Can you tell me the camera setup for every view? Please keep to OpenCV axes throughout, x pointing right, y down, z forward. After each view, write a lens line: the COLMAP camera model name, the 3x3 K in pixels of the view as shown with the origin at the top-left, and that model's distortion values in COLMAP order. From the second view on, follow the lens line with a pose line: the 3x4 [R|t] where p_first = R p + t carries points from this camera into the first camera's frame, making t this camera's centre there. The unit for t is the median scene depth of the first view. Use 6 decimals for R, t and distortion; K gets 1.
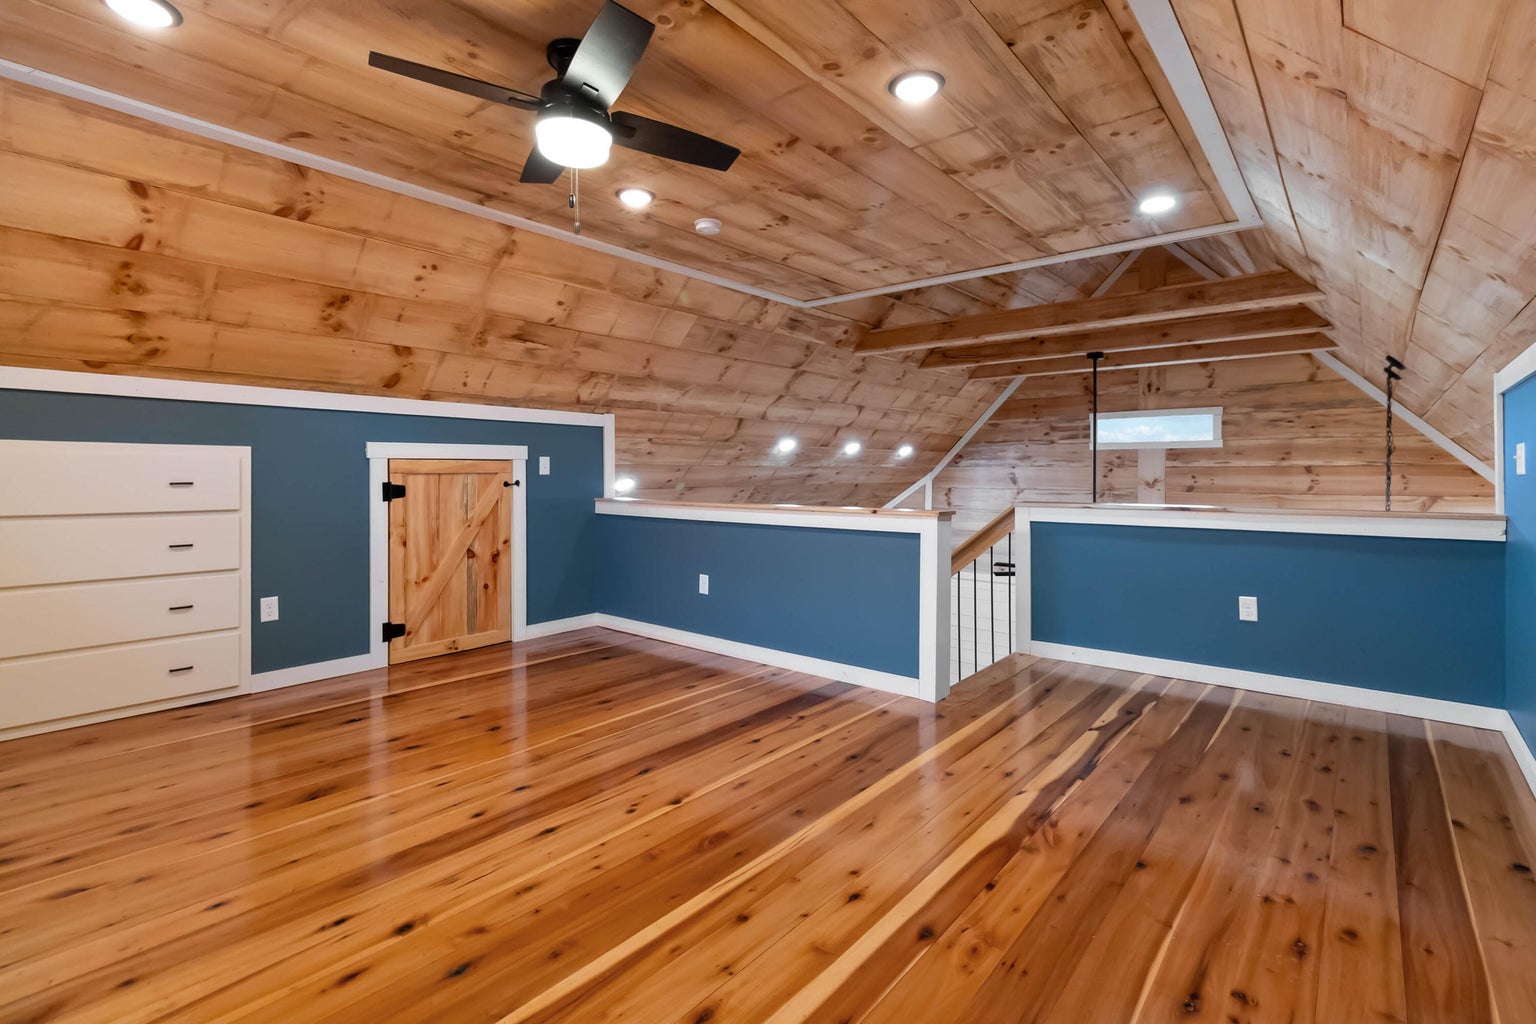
lens RADIAL K [[716.6, 0, 774.6], [0, 716.6, 481.6], [0, 0, 1]] dist [0.001085, 0.001066]
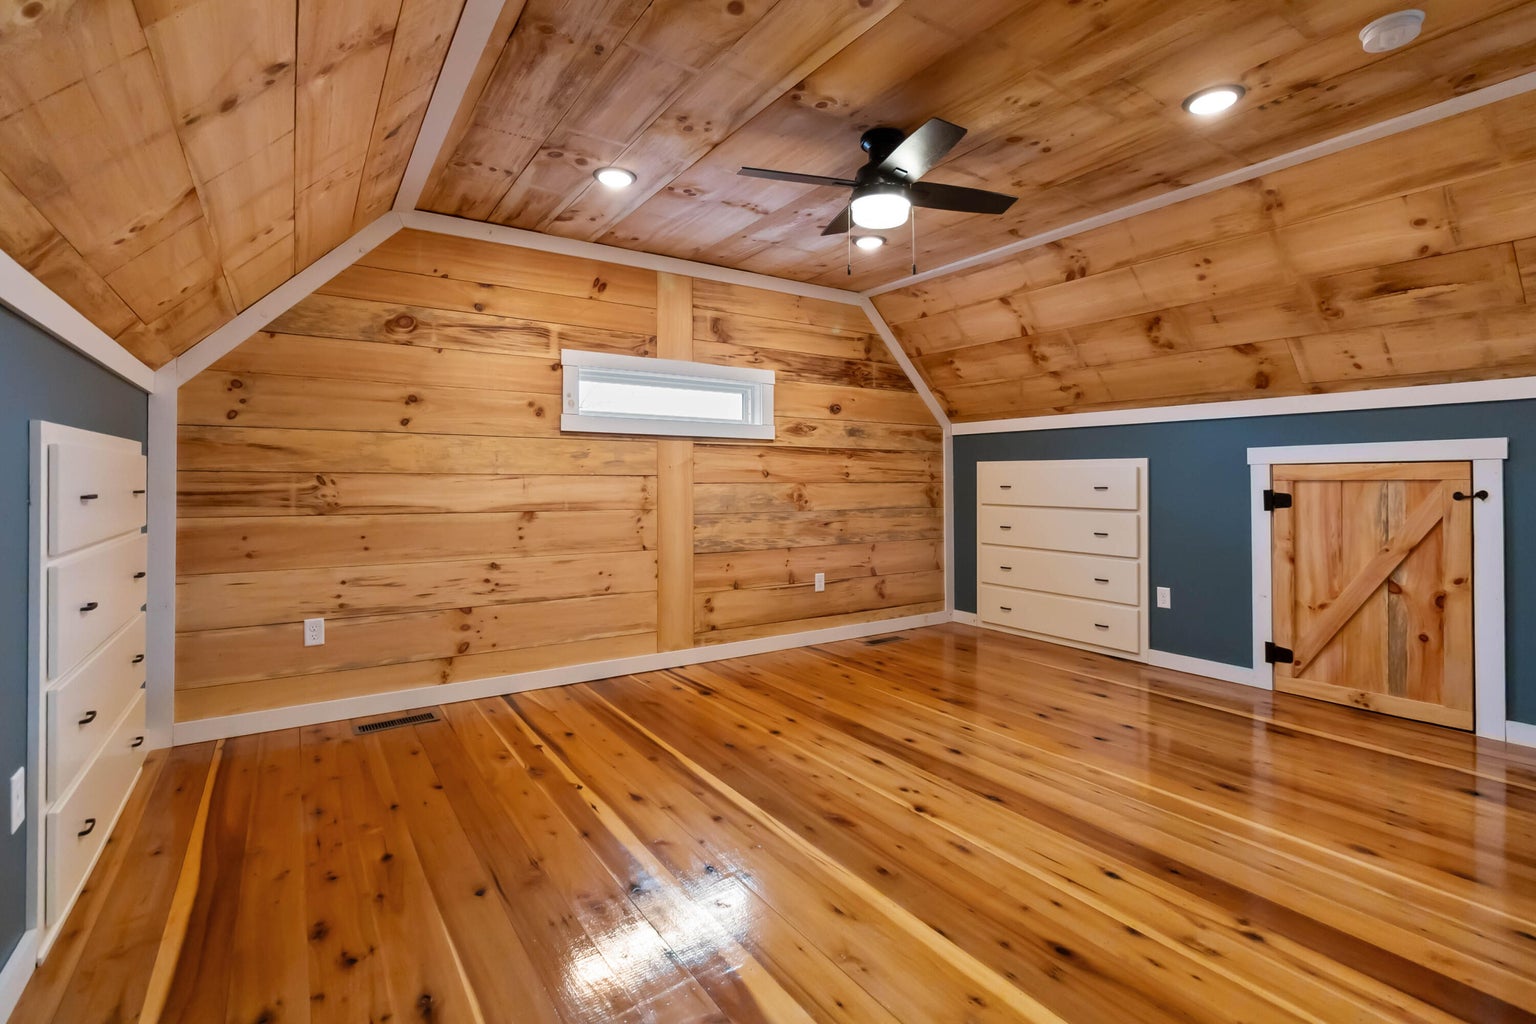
lens RADIAL K [[716.6, 0, 774.6], [0, 716.6, 481.6], [0, 0, 1]] dist [0.001085, 0.001066]
pose [[-0.280562, 0.000996, -0.959835, 0.564326], [-0.012029, 0.999917, 0.004554, -0.007019], [0.959761, 0.012823, -0.280527, 0.696279]]
